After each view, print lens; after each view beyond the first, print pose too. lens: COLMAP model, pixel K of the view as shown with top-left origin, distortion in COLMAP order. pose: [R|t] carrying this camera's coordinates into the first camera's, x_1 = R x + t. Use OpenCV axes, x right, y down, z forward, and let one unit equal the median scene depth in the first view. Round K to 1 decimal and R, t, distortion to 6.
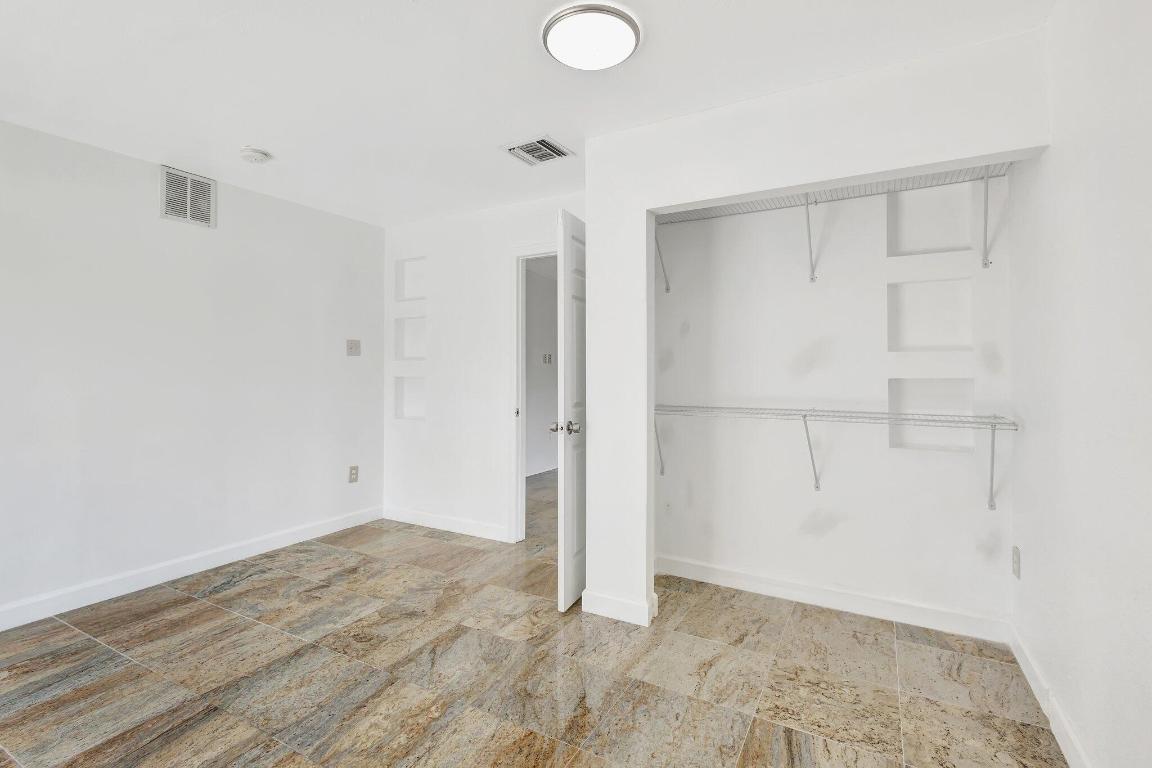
lens RADIAL K [[529.1, 0, 573.4], [0, 529.1, 378.9], [0, 0, 1]] dist [0.002650, -0.000597]
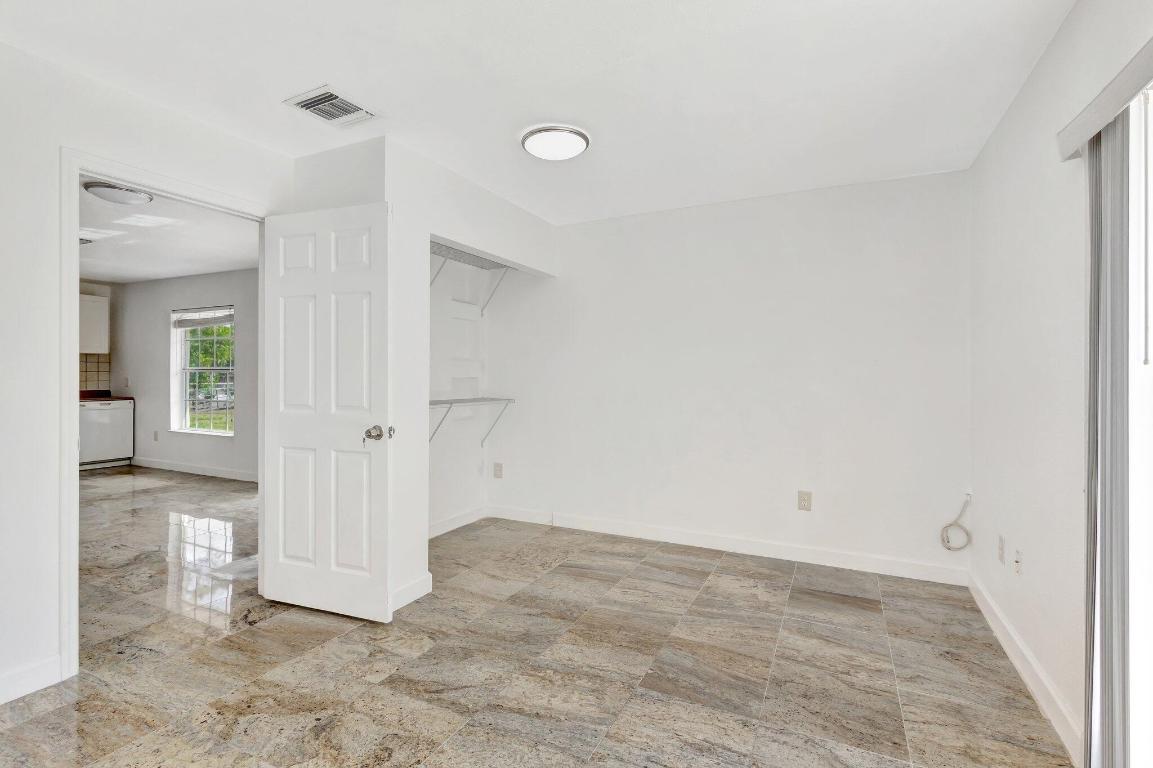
lens RADIAL K [[529.5, 0, 573.9], [0, 529.5, 378.9], [0, 0, 1]] dist [0.002650, -0.000597]
pose [[-0.039143, -0.012232, 0.999159, -1.139411], [0.007017, 0.999897, 0.012516, -0.014656], [-0.999209, 0.007501, -0.039053, 0.798961]]
